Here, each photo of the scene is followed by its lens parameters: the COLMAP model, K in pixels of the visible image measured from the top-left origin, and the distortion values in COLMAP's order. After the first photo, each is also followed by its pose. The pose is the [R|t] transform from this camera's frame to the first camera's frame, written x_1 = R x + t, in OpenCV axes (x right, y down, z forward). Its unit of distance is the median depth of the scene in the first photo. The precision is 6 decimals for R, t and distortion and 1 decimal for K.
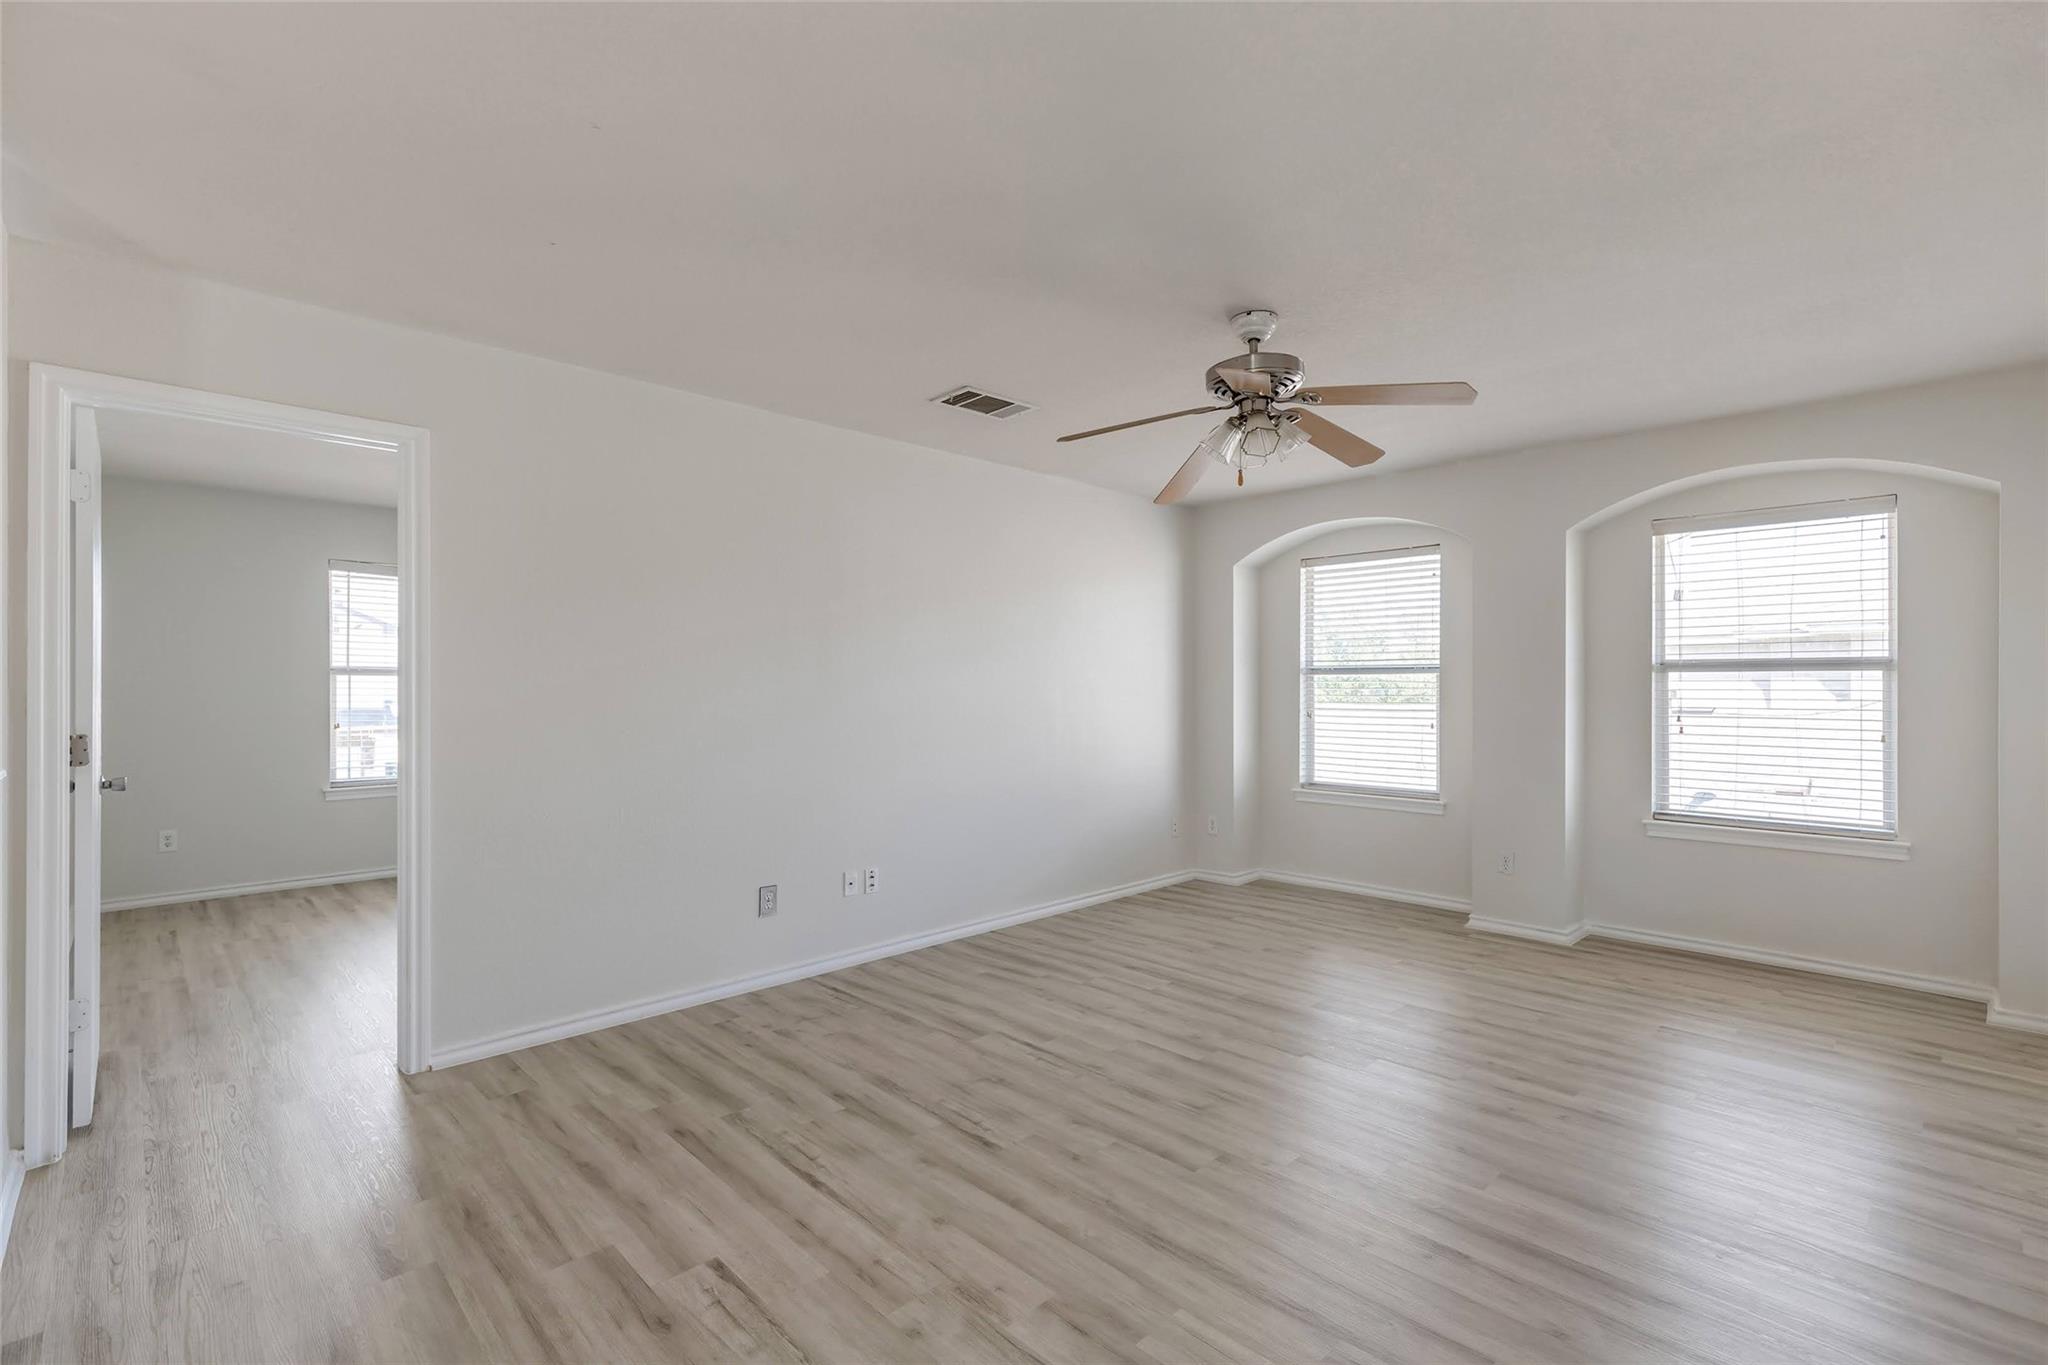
lens RADIAL K [[920.2, 0, 1028.2], [0, 920.2, 681.1], [0, 0, 1]] dist [0.008984, -0.000743]
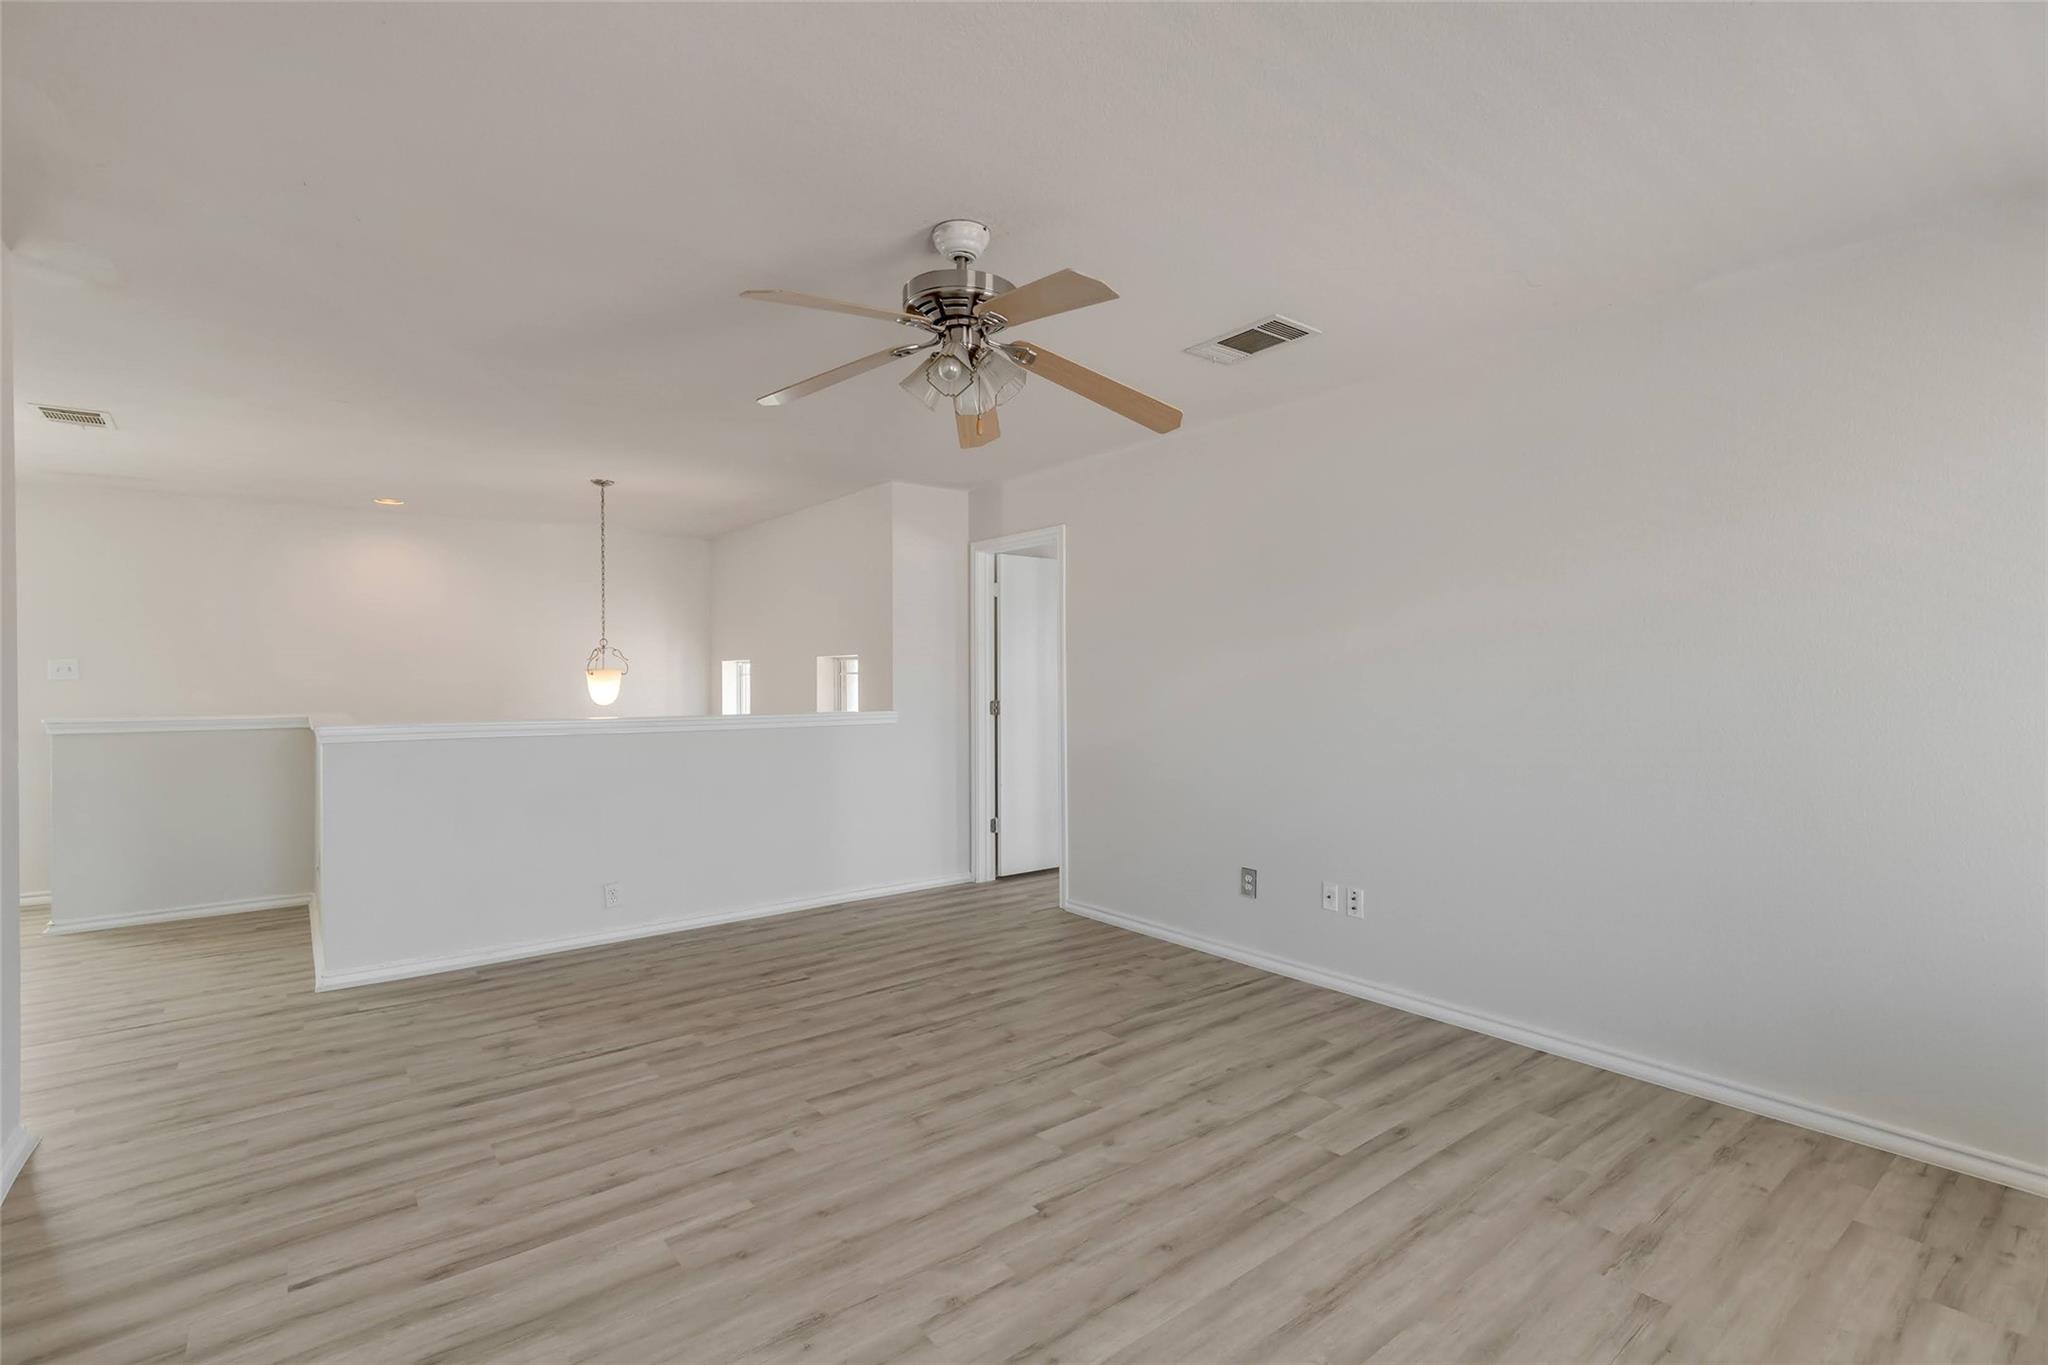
lens RADIAL K [[942.5, 0, 1020.5], [0, 942.5, 666.8], [0, 0, 1]] dist [0.014236, -0.000419]
pose [[-0.113123, -0.014254, -0.993479, 0.845612], [0.011733, 0.999808, -0.015681, 0.006549], [0.993512, -0.013430, -0.112934, 0.893063]]
